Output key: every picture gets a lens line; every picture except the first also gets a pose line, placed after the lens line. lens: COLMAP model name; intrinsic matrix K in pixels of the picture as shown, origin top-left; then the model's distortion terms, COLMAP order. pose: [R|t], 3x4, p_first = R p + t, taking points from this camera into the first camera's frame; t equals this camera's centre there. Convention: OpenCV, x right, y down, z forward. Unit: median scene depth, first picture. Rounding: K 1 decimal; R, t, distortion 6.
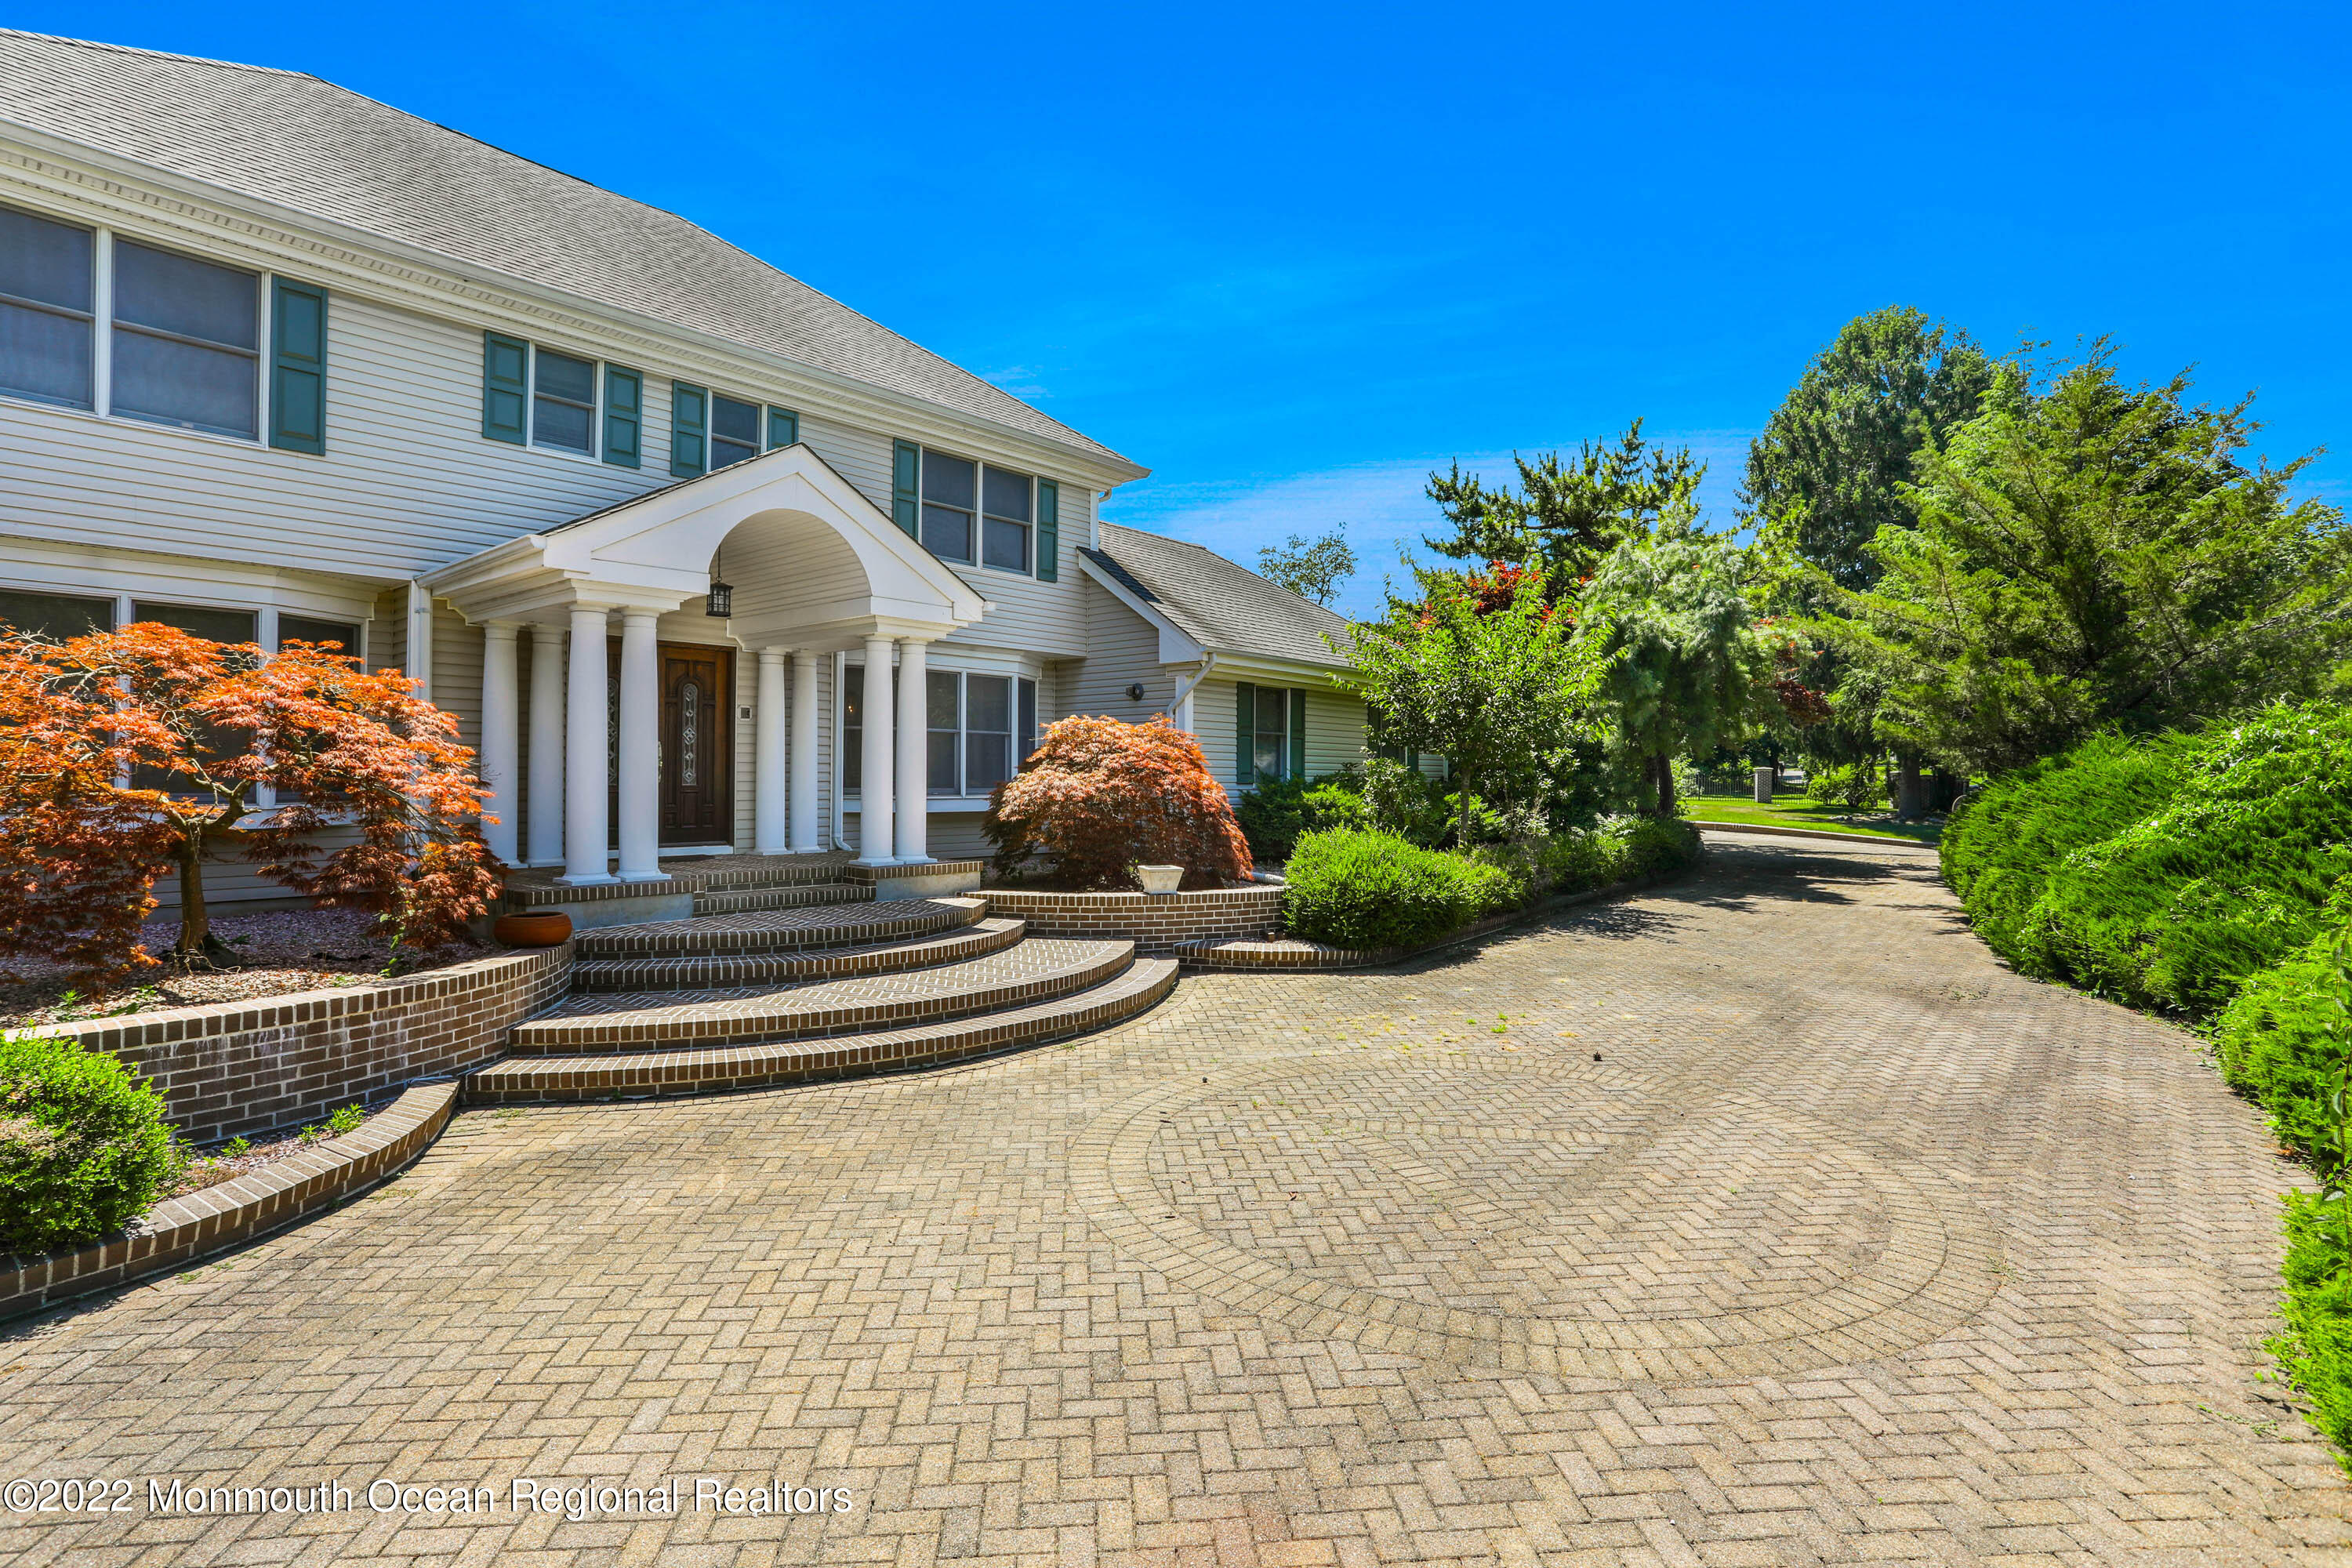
lens RADIAL K [[1164.5, 0, 1190.1], [0, 1164.5, 774.7], [0, 0, 1]] dist [-0.051018, 0.018517]
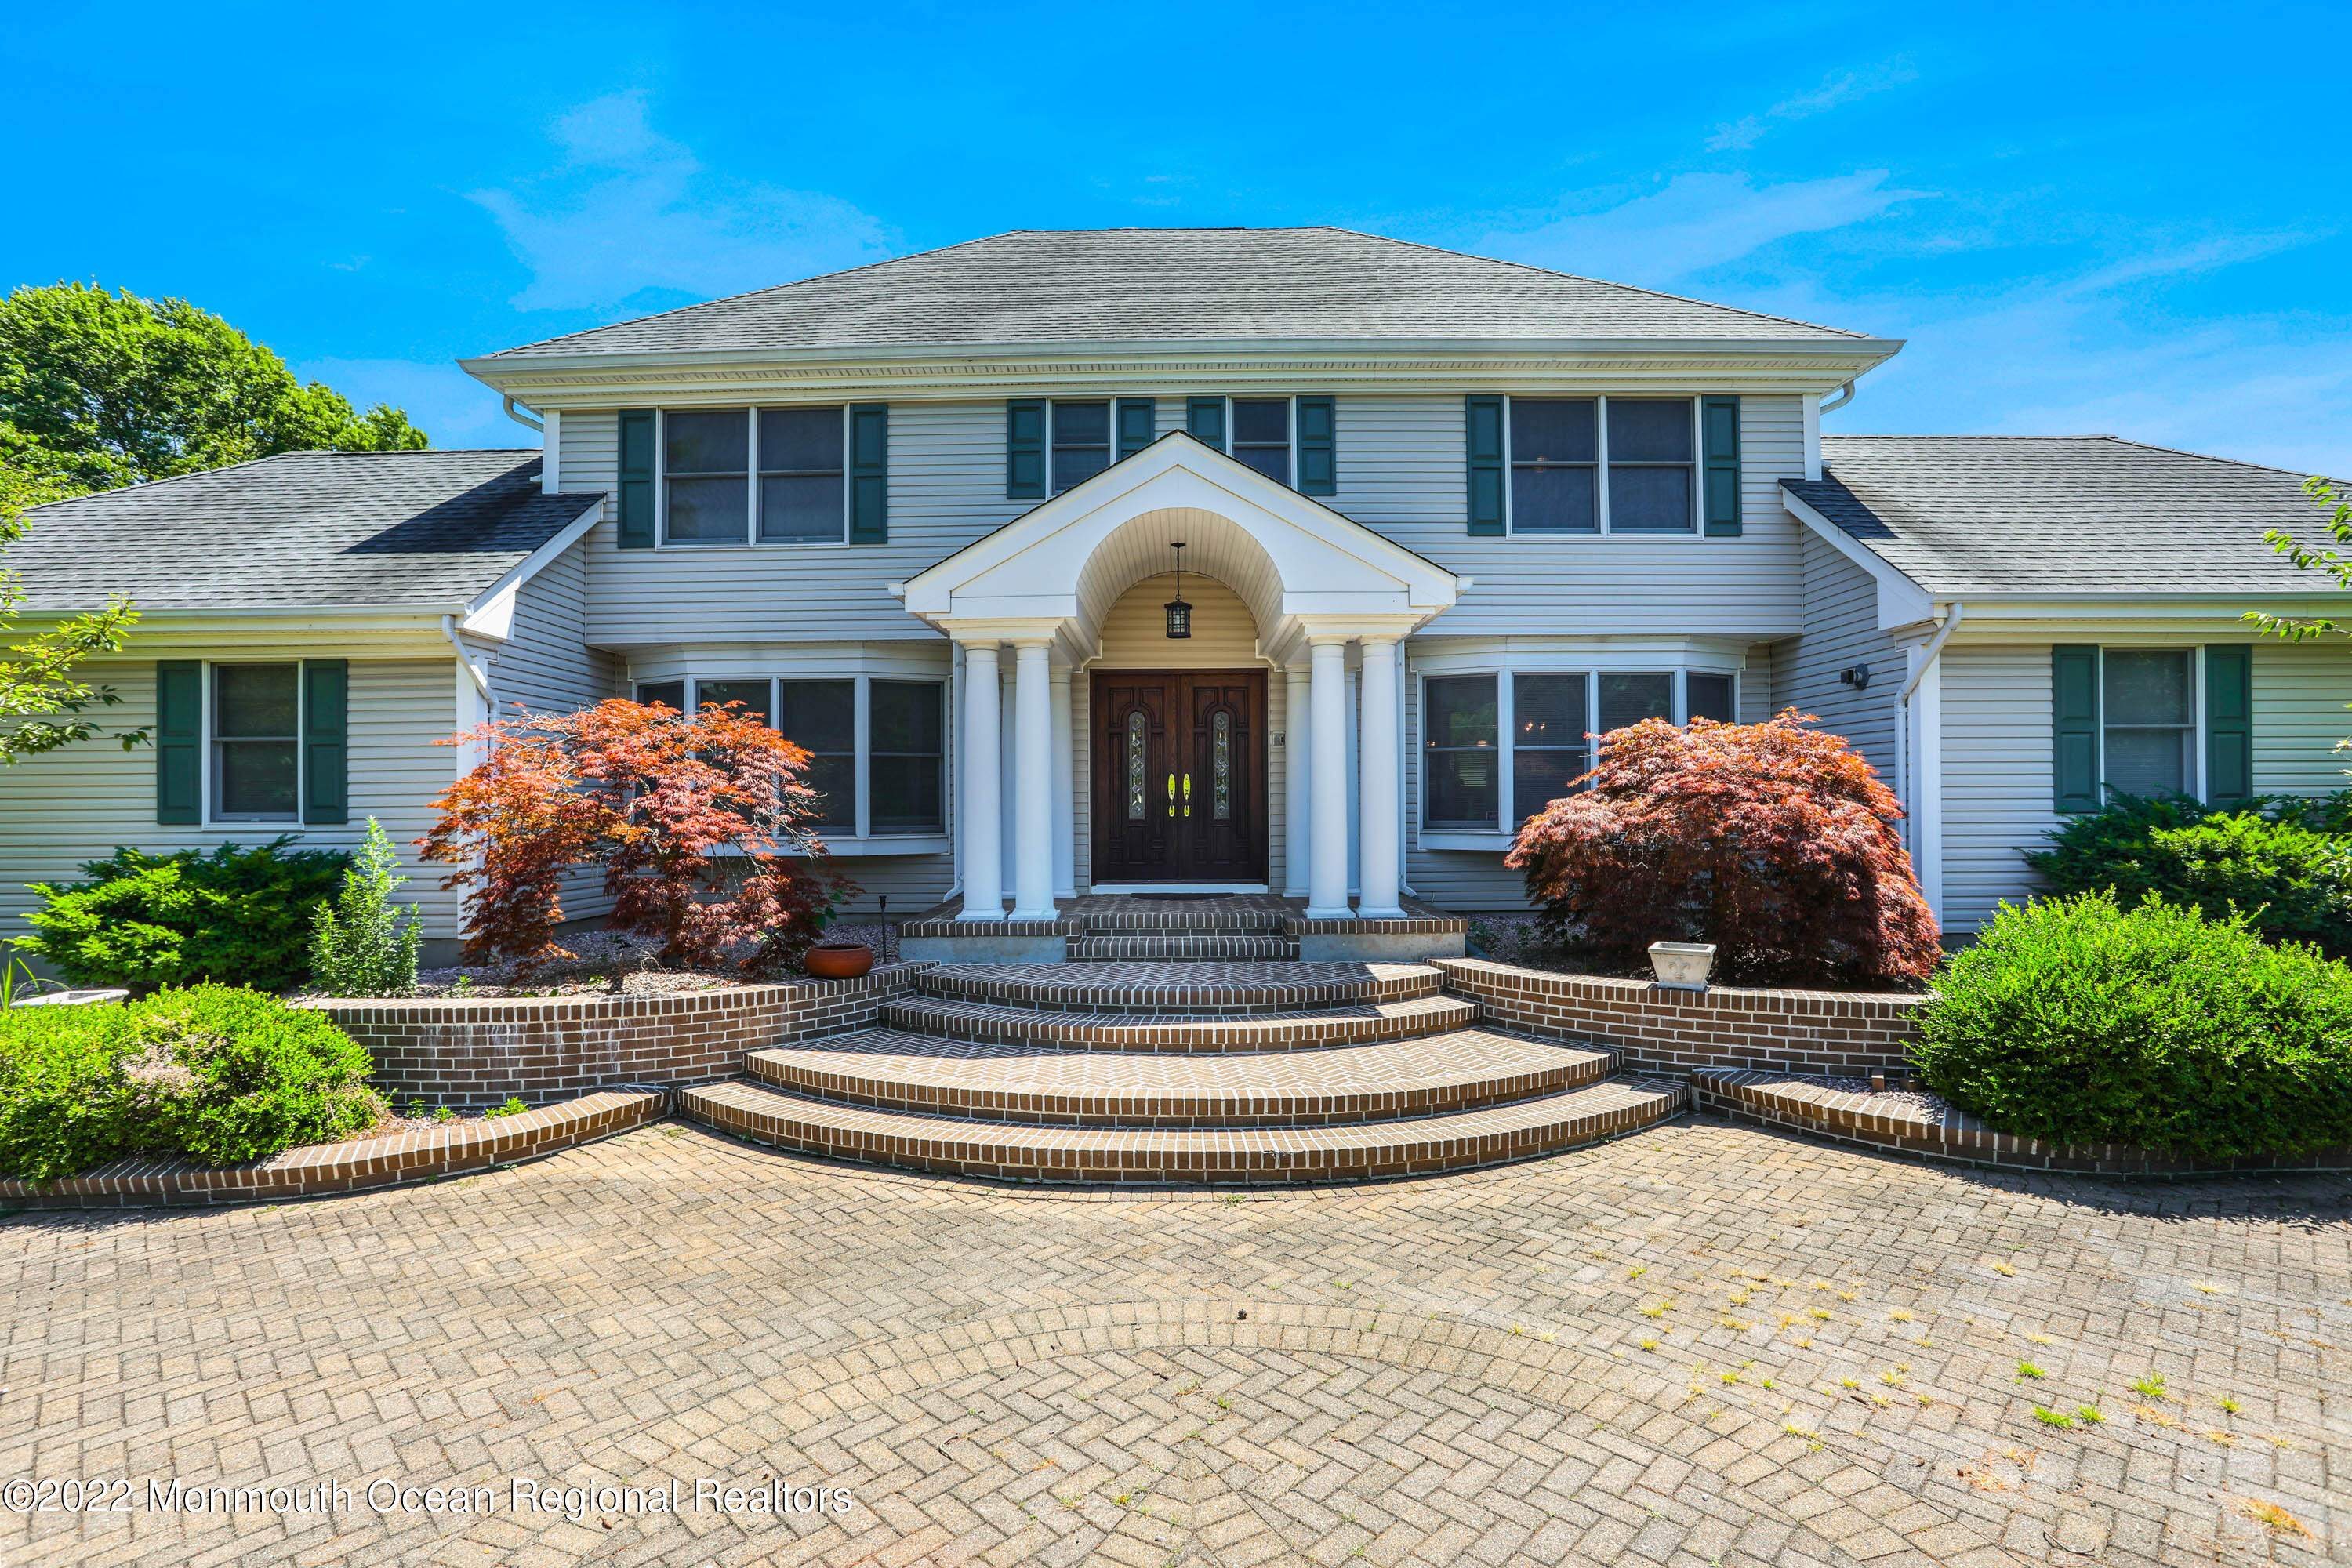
lens RADIAL K [[1164.5, 0, 1165.5], [0, 1164.5, 795.2], [0, 0, 1]] dist [-0.051018, 0.018517]
pose [[0.627828, -0.013867, -0.778229, 0.365129], [0.010913, 0.999900, -0.009013, -0.002490], [0.778276, -0.002834, 0.627916, 0.469765]]
